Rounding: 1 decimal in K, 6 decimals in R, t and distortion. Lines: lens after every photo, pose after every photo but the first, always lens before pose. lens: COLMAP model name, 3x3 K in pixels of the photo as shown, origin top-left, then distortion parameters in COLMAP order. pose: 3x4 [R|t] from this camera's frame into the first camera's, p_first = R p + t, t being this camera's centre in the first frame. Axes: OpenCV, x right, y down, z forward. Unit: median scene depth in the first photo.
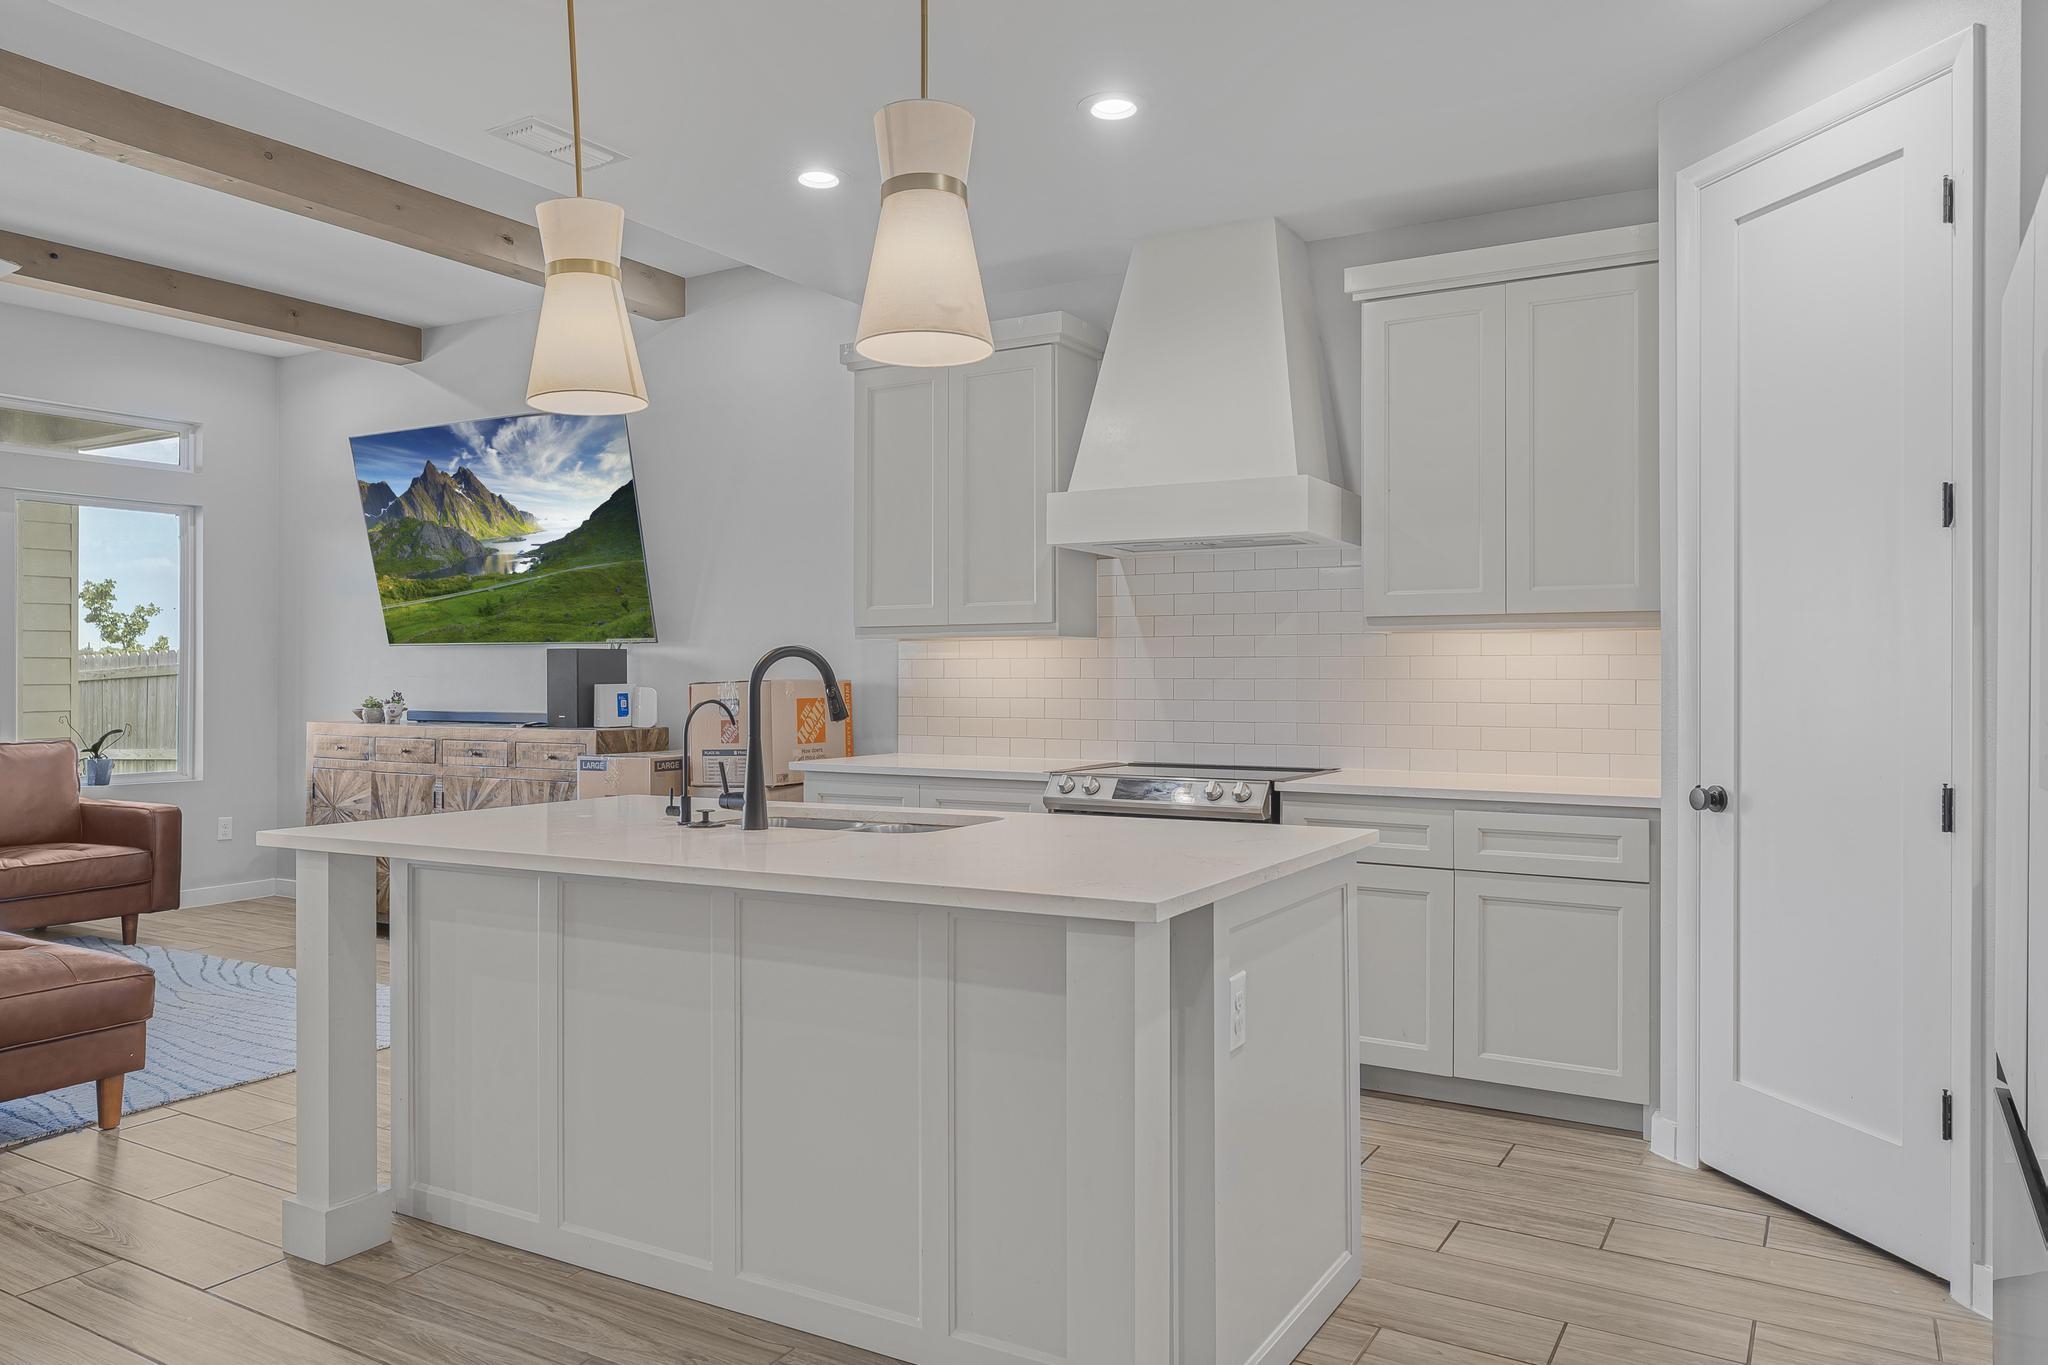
lens RADIAL K [[1389.5, 0, 1024.0], [0, 1389.5, 682.5], [0, 0, 1]] dist [-0.003973, -0.000533]
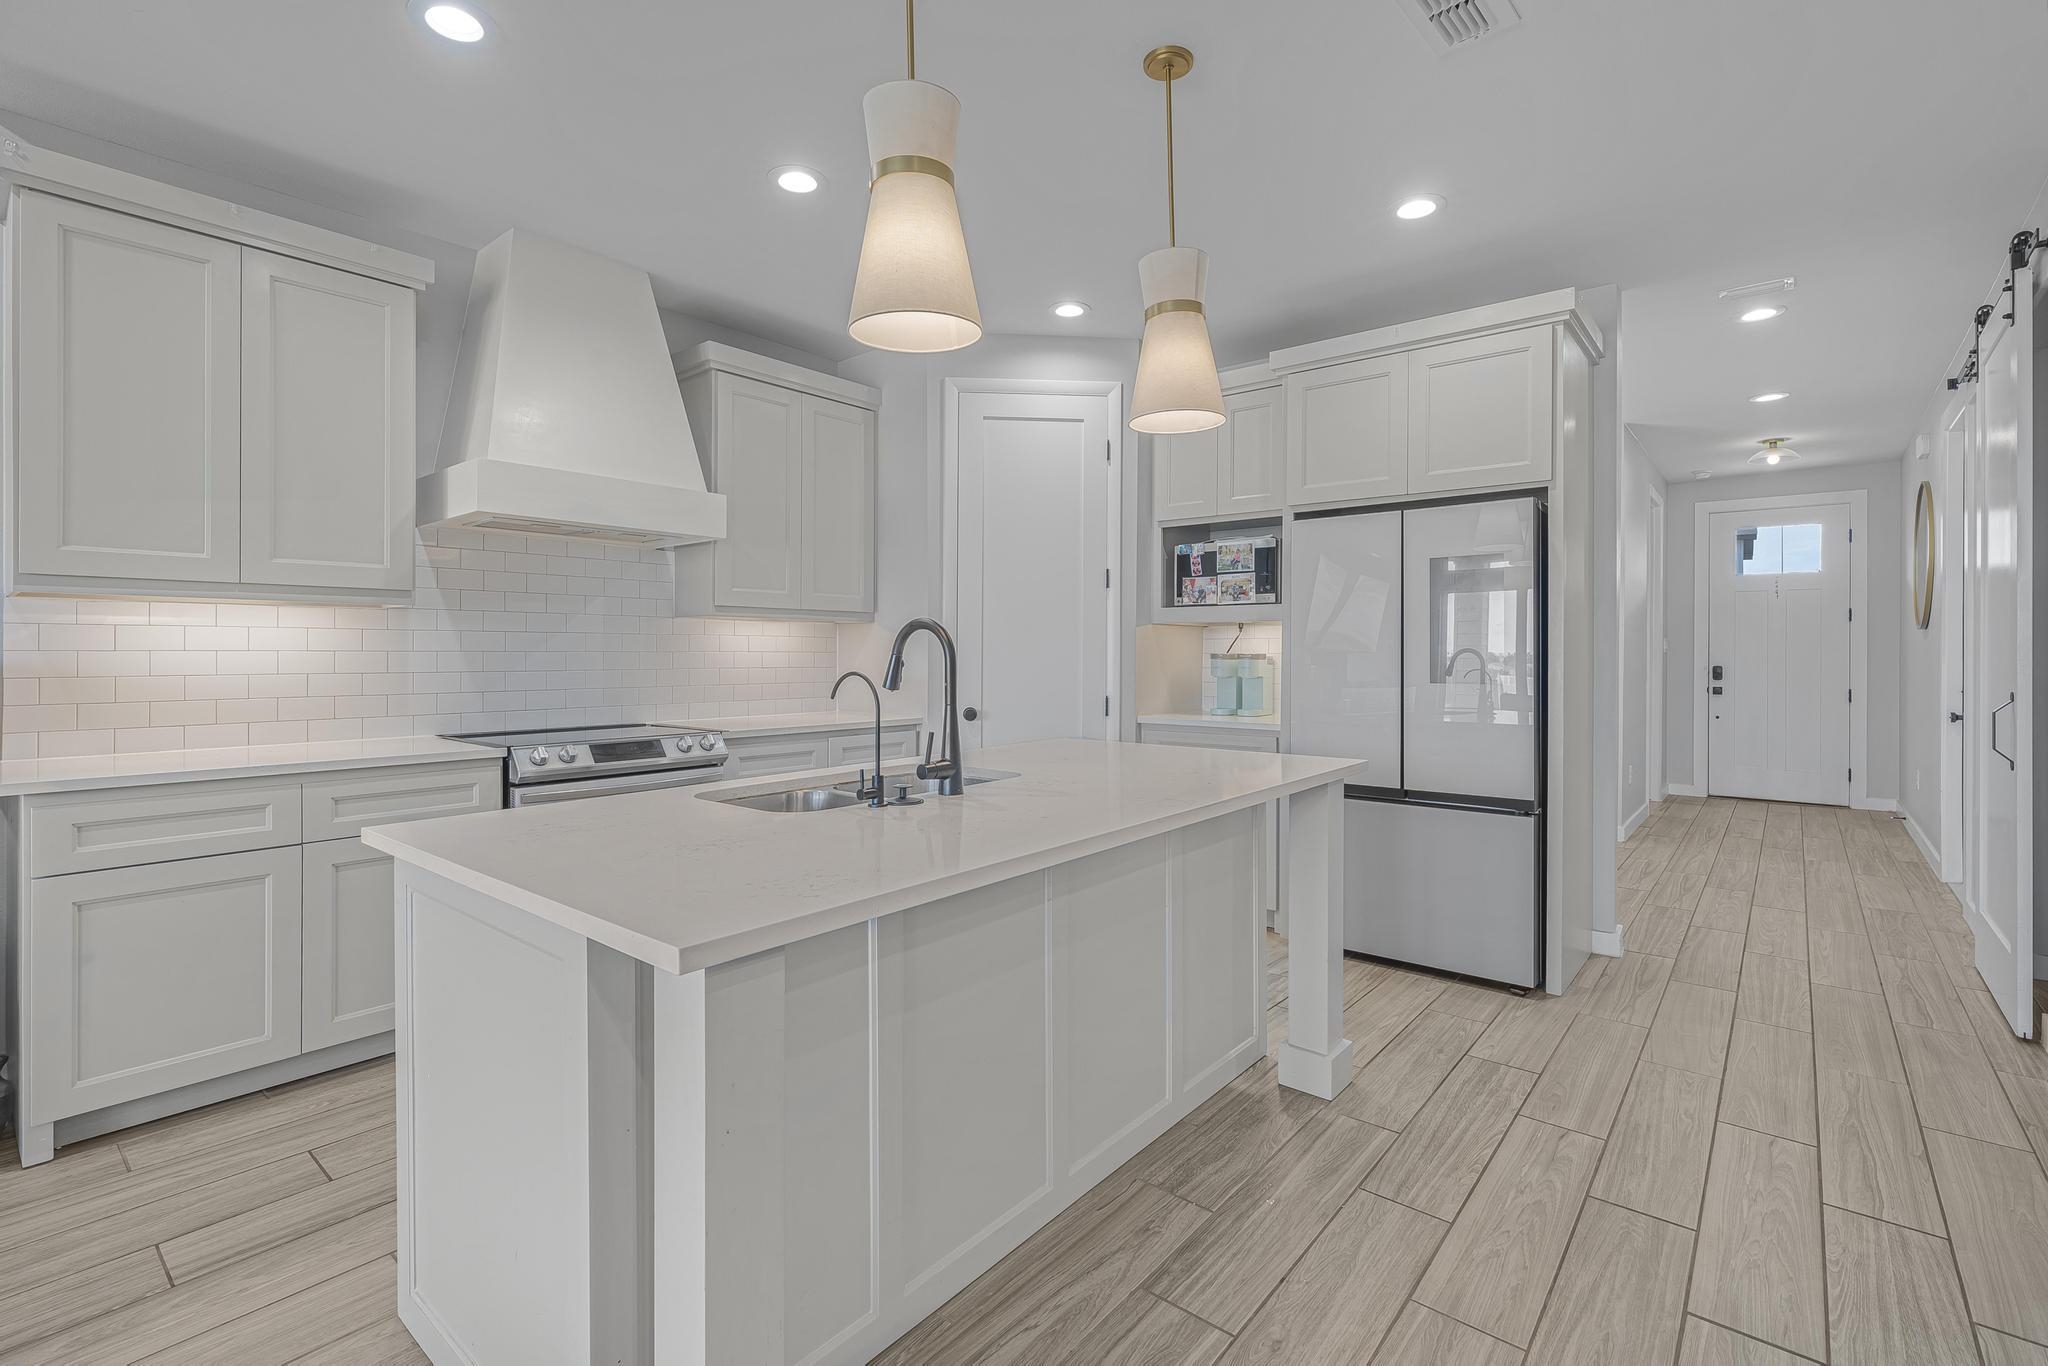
lens RADIAL K [[935.5, 0, 1024.7], [0, 935.5, 654.9], [0, 0, 1]] dist [-0.001290, 0.000103]
pose [[0.160480, -0.002285, 0.987036, -0.817133], [0.003808, 0.999991, 0.001696, 0.000297], [-0.987032, 0.003486, 0.160487, 0.769470]]
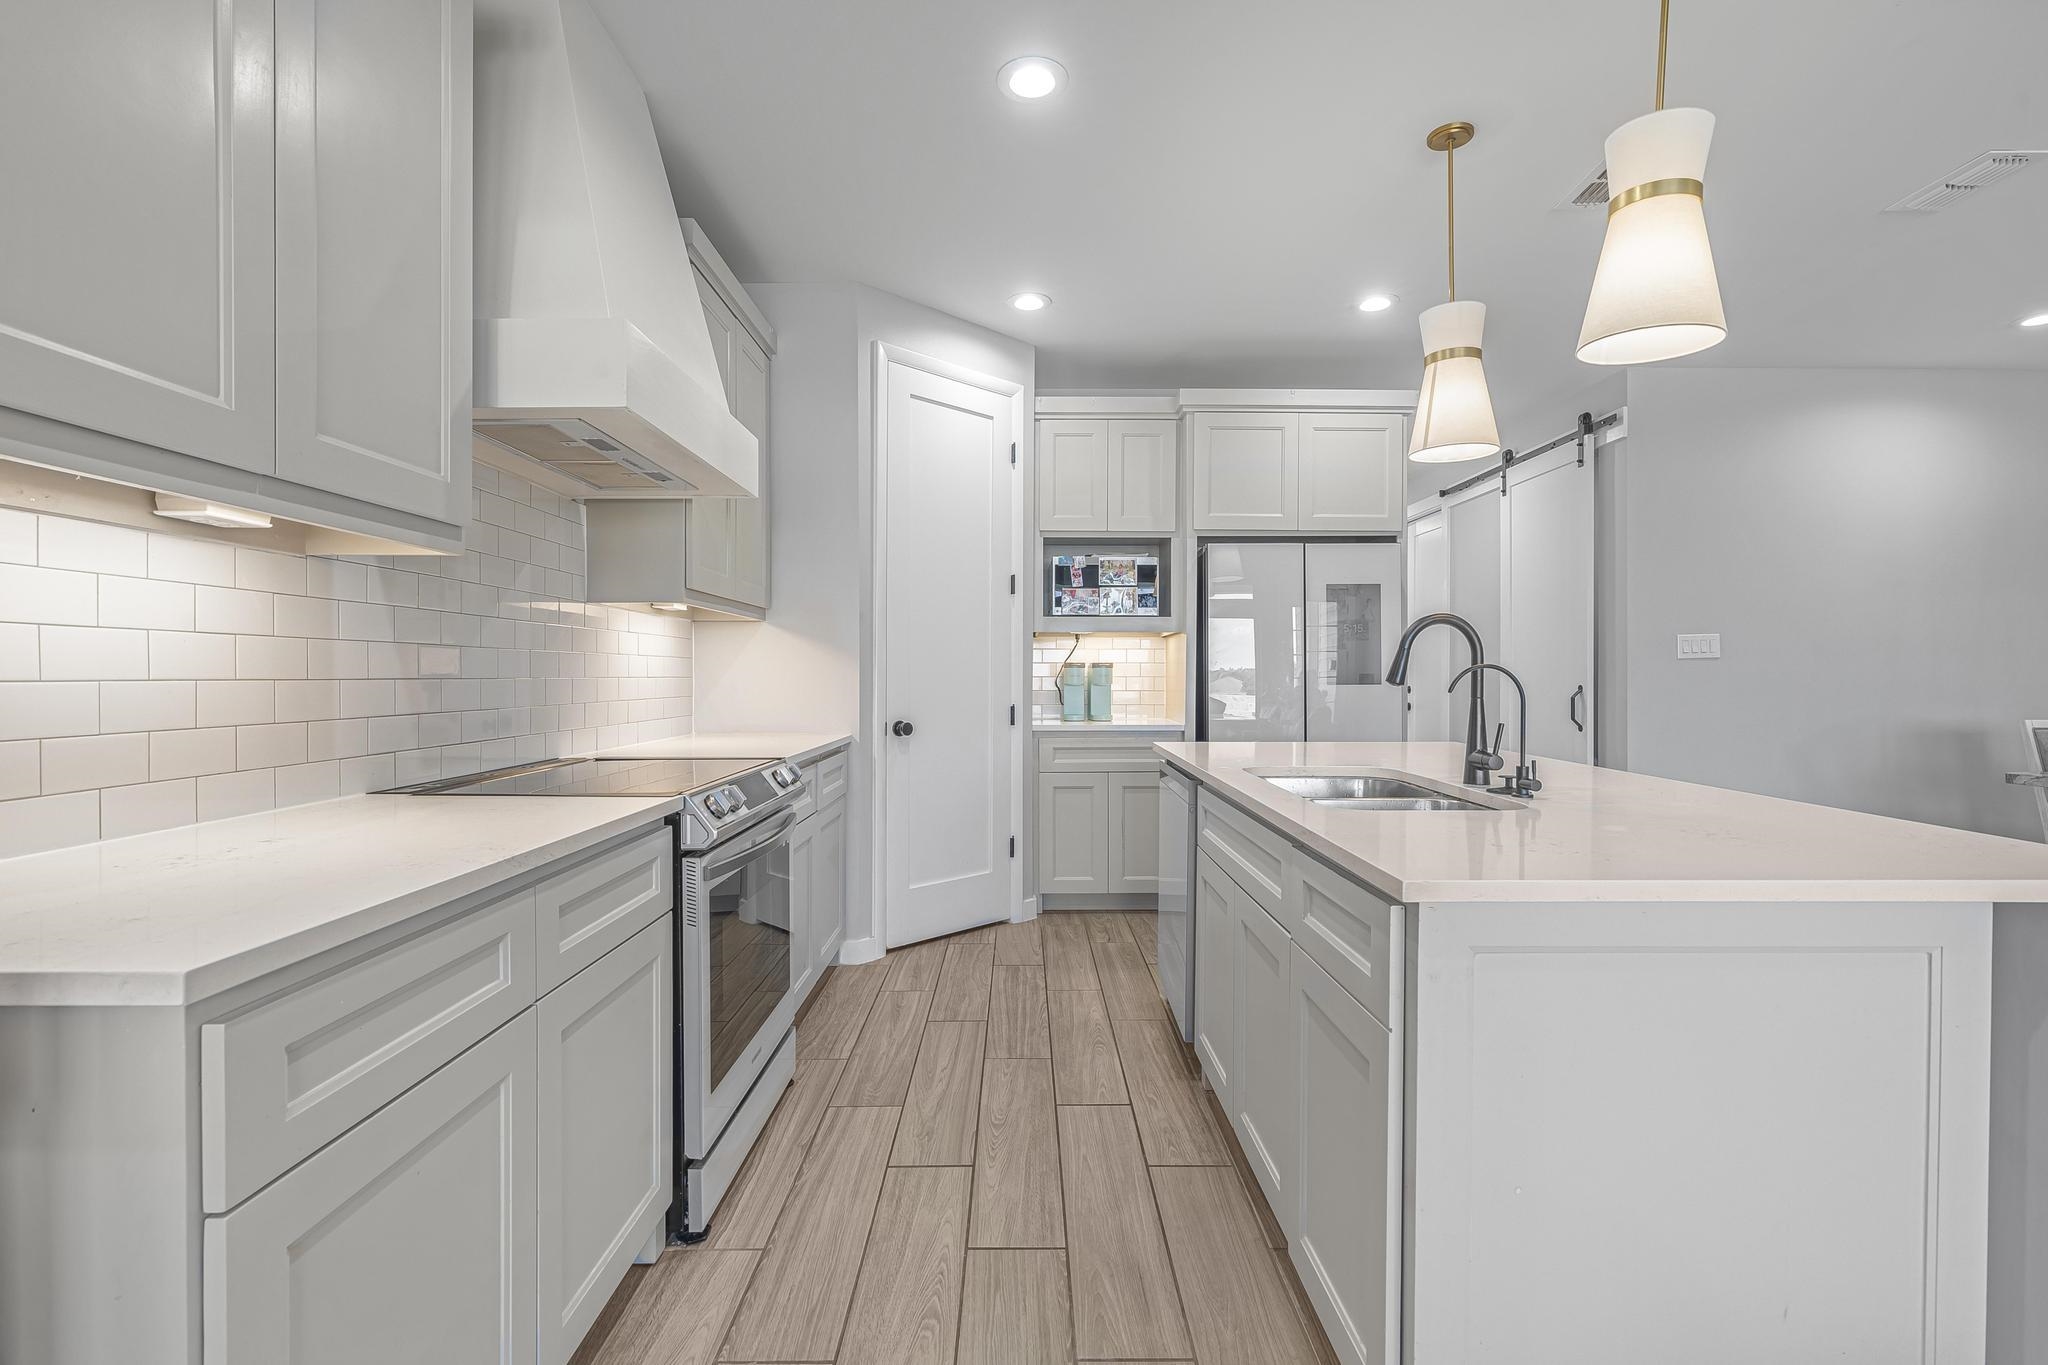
lens RADIAL K [[924.0, 0, 1024.0], [0, 924.0, 682.5], [0, 0, 1]] dist [-0.001341, -0.000205]
pose [[-0.522235, -0.008336, 0.852761, -0.578305], [0.004309, 0.999914, 0.012413, 0.015528], [-0.852791, 0.010157, -0.522154, 1.554256]]
